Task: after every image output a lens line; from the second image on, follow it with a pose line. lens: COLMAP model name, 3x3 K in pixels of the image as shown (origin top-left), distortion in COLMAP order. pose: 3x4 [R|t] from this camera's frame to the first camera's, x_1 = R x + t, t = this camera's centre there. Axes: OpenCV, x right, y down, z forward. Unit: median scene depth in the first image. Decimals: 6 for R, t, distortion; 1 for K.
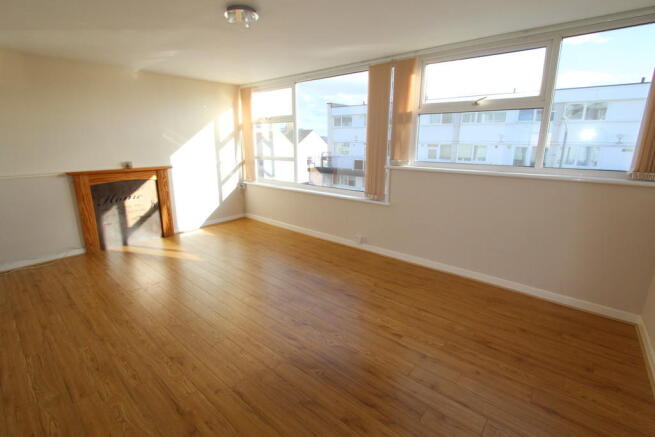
lens RADIAL K [[303.7, 0, 325.7], [0, 303.7, 218.2], [0, 0, 1]] dist [-0.016732, 0.003086]
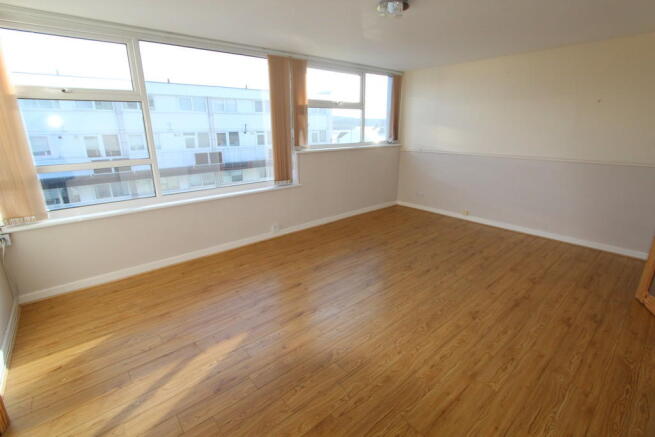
lens RADIAL K [[303.7, 0, 325.2], [0, 303.7, 215.0], [0, 0, 1]] dist [-0.016732, 0.003086]
pose [[0.151949, -0.280350, 0.947795, -1.026446], [0.255483, 0.937482, 0.236340, -0.211488], [-0.954798, 0.206234, 0.214074, 0.787116]]
